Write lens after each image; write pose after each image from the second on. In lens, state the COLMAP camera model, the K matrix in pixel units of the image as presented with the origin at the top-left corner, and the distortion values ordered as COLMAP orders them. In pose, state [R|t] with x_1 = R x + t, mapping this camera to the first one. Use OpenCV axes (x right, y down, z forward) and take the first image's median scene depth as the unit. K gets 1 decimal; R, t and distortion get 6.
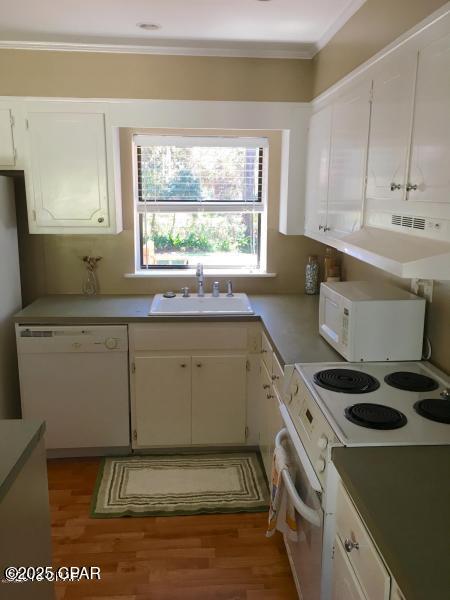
lens RADIAL K [[498.6, 0, 225.0], [0, 498.6, 300.0], [0, 0, 1]] dist [0.003661, 0.000690]
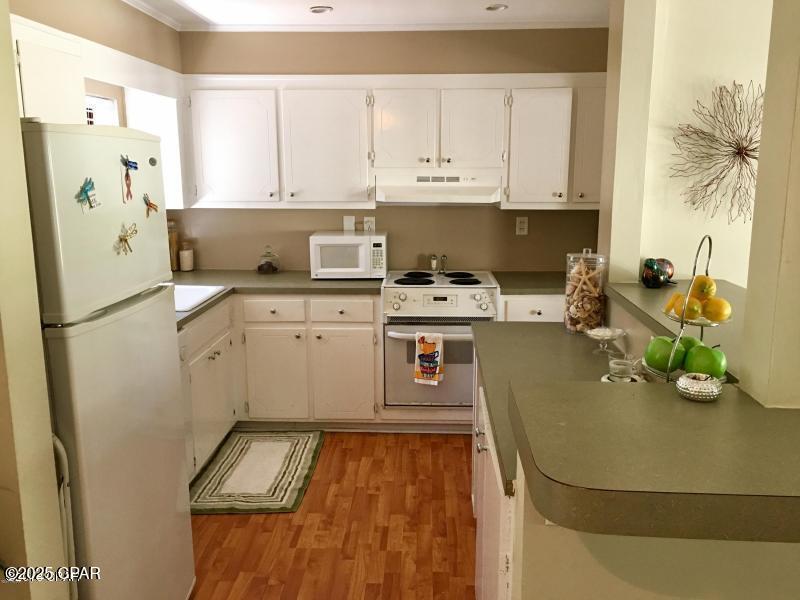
lens RADIAL K [[664.8, 0, 400.0], [0, 664.8, 300.0], [0, 0, 1]] dist [0.003661, 0.000690]
pose [[0.108139, -0.200680, 0.973670, -1.473901], [0.215668, 0.960824, 0.174080, -0.127234], [-0.970460, 0.191165, 0.147183, 0.588030]]
